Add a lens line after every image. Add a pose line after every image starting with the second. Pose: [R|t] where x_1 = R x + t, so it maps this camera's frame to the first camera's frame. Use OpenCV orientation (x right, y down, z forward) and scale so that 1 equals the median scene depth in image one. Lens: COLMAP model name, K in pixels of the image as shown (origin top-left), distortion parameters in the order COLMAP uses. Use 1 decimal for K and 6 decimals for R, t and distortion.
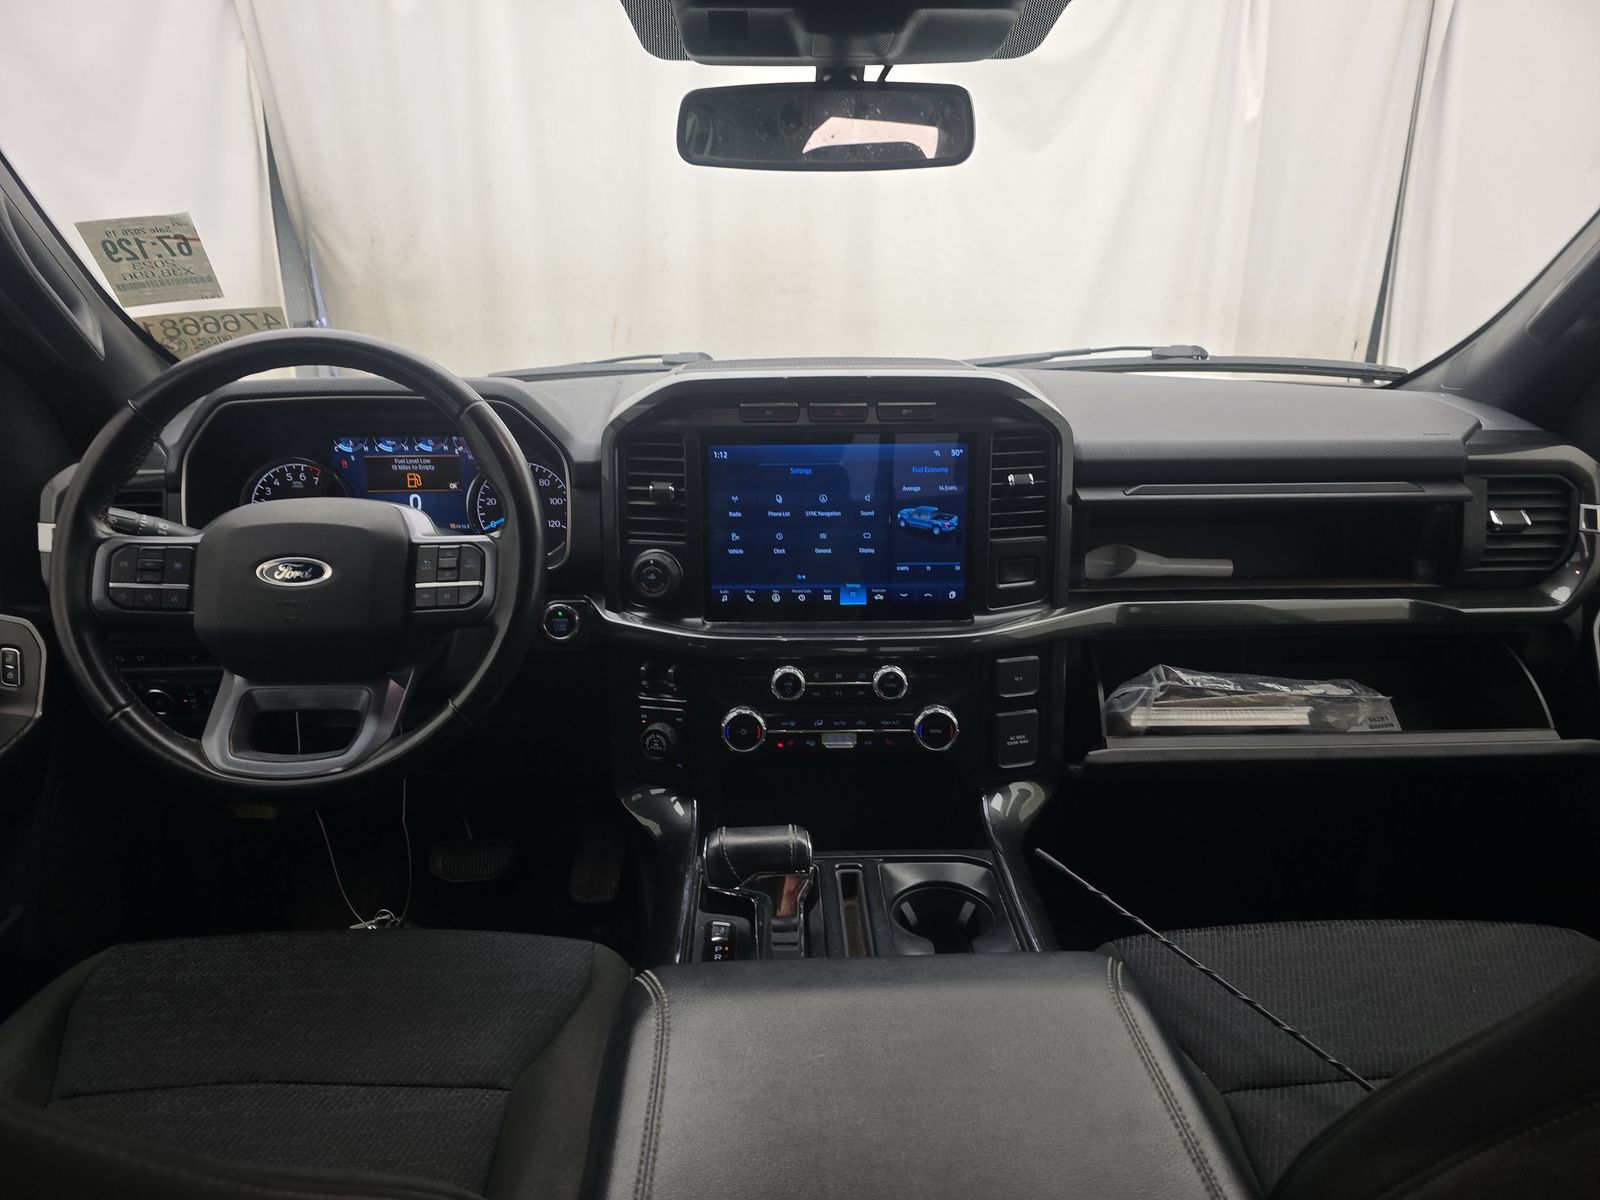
lens RADIAL K [[1062.8, 0, 800.0], [0, 1062.8, 600.0], [0, 0, 1]] dist [0.067709, -0.071189]
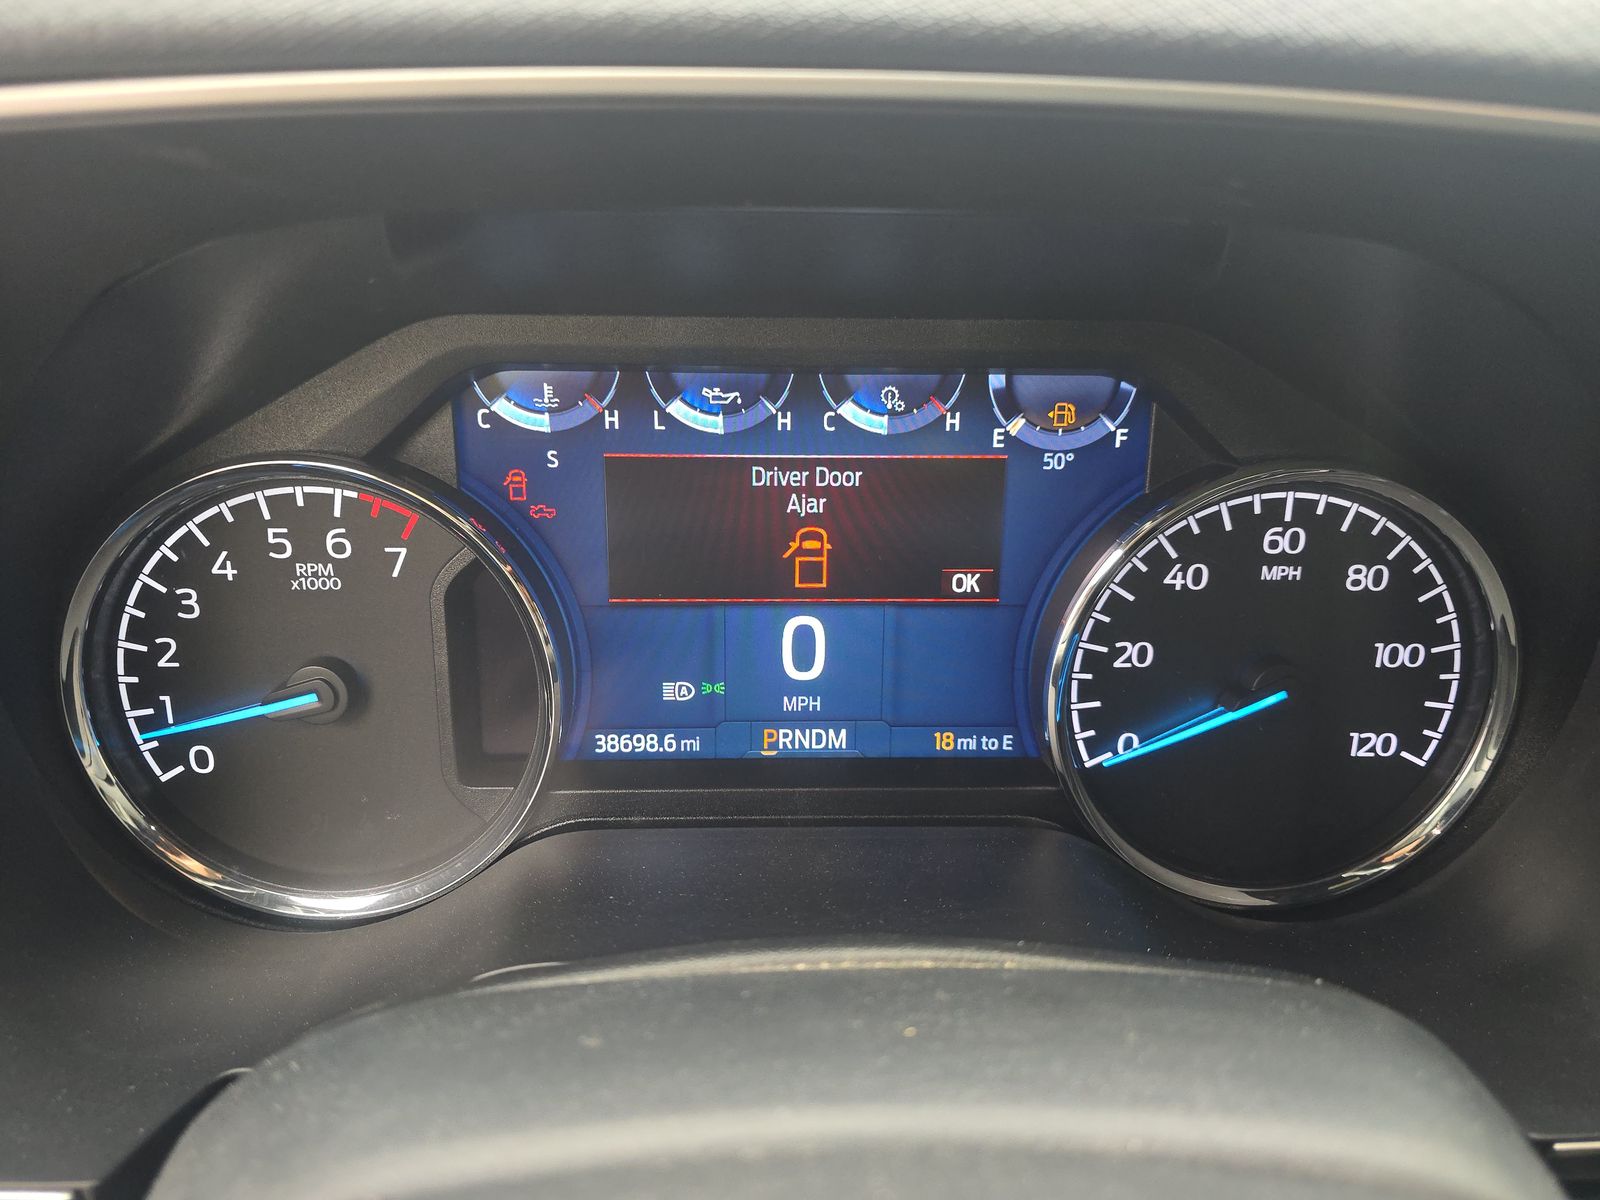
lens RADIAL K [[1057.0, 0, 800.0], [0, 1057.0, 600.0], [0, 0, 1]] dist [-0.003294, -0.001055]
pose [[0.999794, 0.017190, 0.010776, -0.368281], [-0.017736, 0.998447, 0.052808, -0.116174], [-0.009851, -0.052988, 0.998547, 0.778046]]
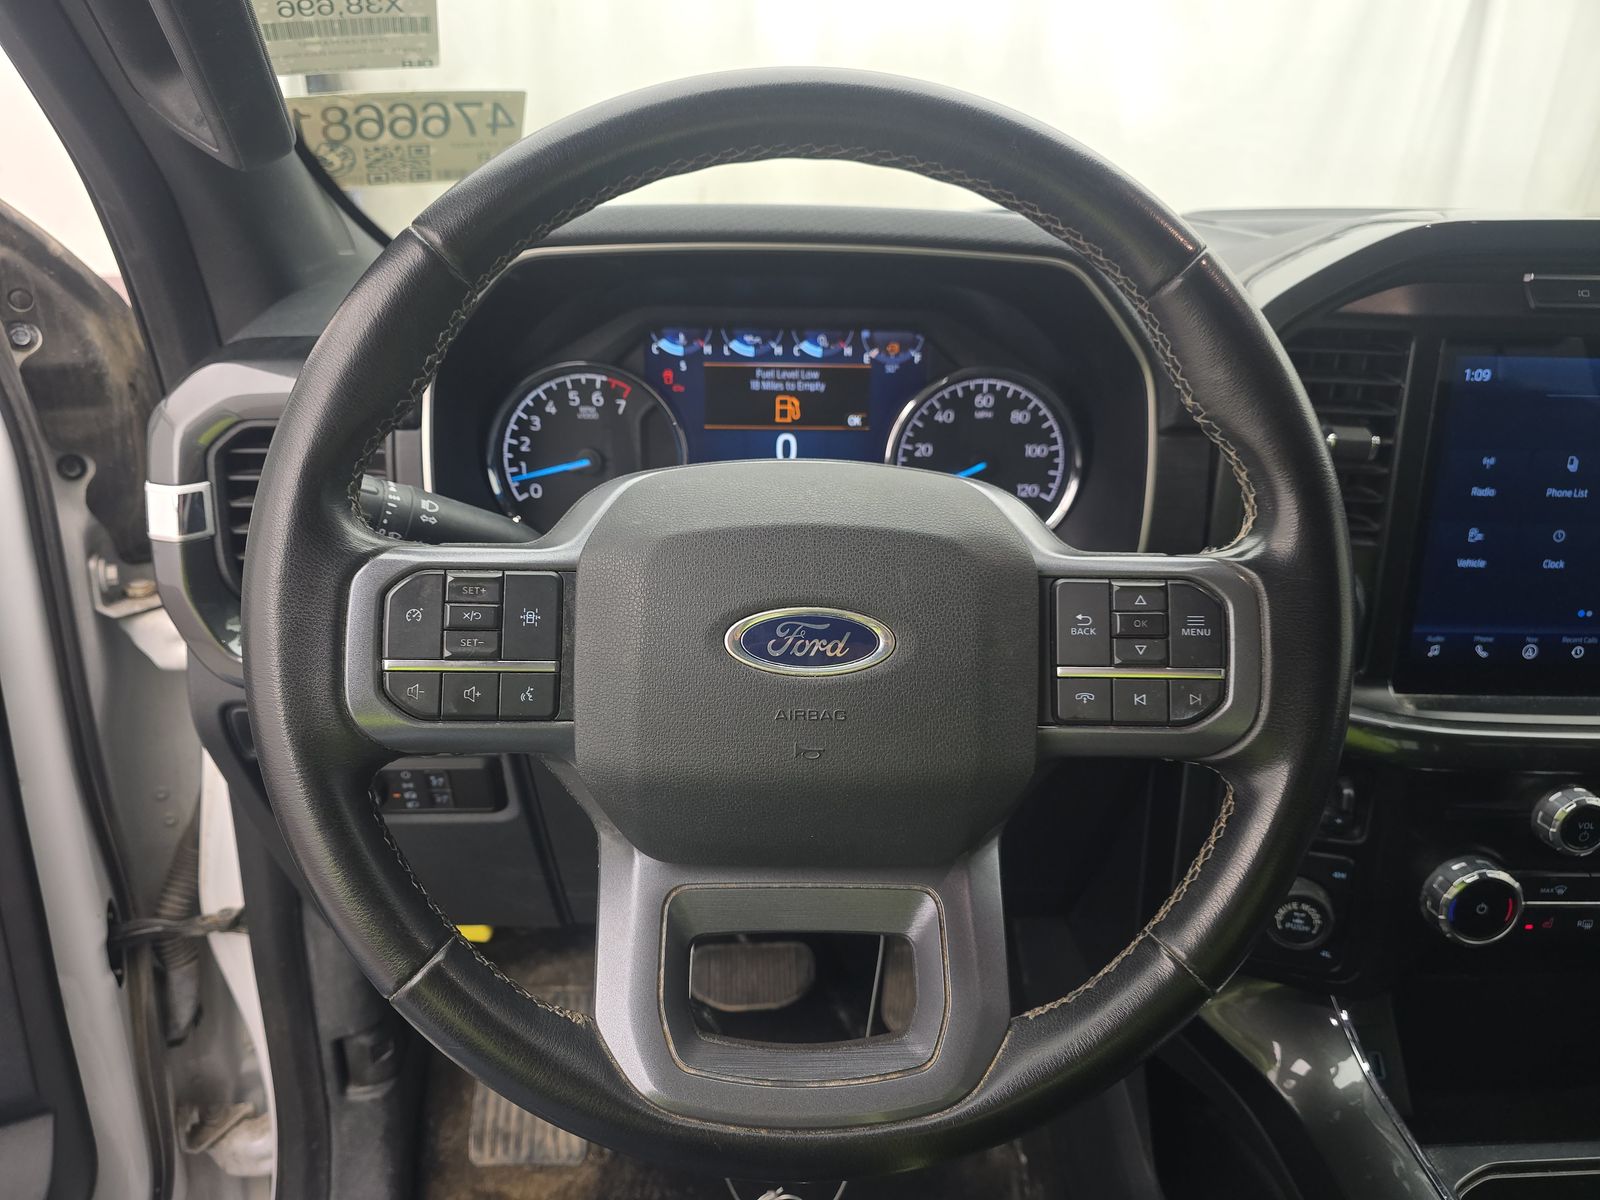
lens RADIAL K [[1083.4, 0, 800.0], [0, 1083.4, 600.0], [0, 0, 1]] dist [0.065404, -0.081670]
pose [[0.999722, 0.021403, 0.009893, -0.361241], [-0.022135, 0.996473, 0.080945, -0.058724], [-0.008126, -0.081142, 0.996669, 0.429412]]
